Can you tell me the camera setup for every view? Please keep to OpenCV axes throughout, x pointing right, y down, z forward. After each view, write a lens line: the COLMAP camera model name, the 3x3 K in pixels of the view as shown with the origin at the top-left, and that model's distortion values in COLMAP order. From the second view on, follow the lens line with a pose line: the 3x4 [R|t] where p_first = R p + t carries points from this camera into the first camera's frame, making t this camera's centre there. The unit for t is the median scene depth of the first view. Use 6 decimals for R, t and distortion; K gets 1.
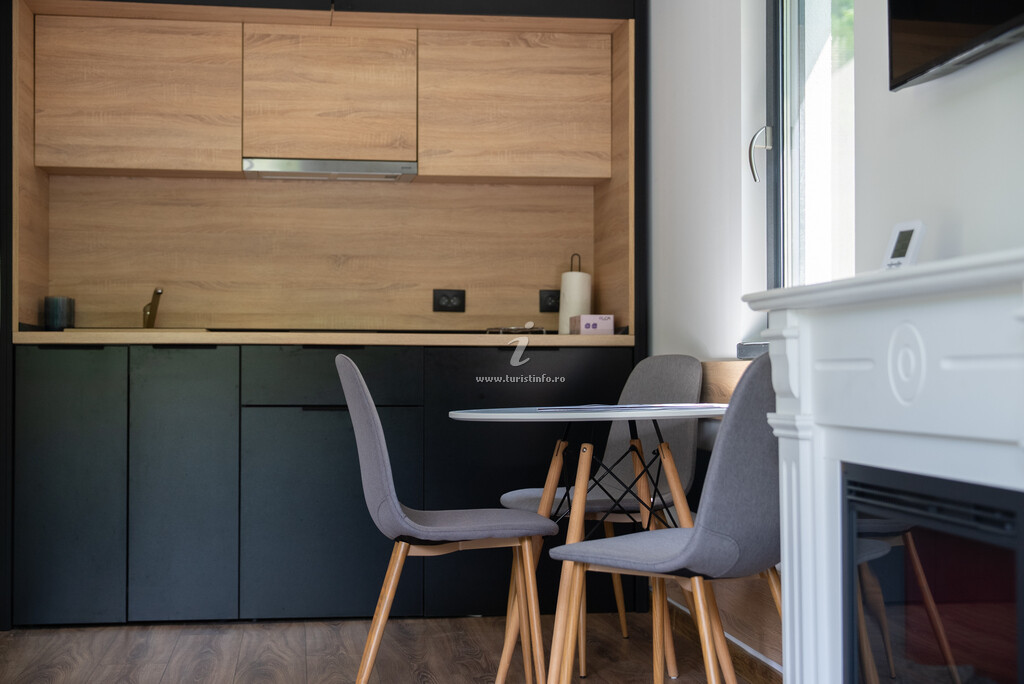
lens RADIAL K [[1488.8, 0, 512.0], [0, 1488.8, 342.0], [0, 0, 1]] dist [0.008961, 0.012785]
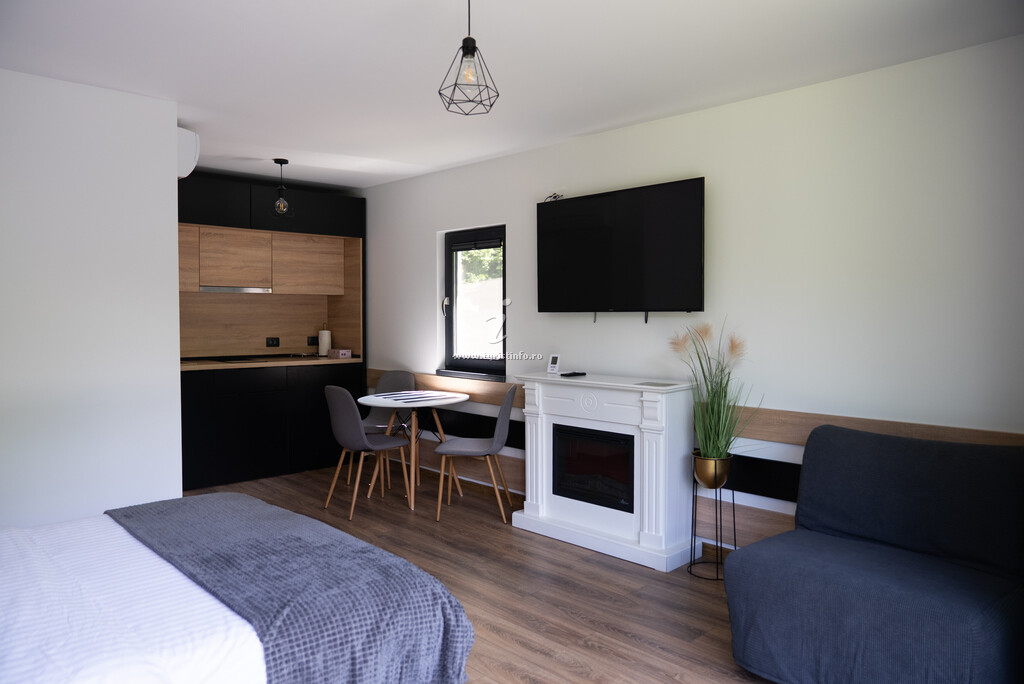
lens RADIAL K [[721.5, 0, 512.0], [0, 721.5, 342.0], [0, 0, 1]] dist [0.000043, 0.000191]
pose [[0.820545, -0.017923, 0.571300, -0.412633], [-0.014872, 0.998500, 0.052686, -0.100351], [-0.571388, -0.051727, 0.819048, -0.191993]]
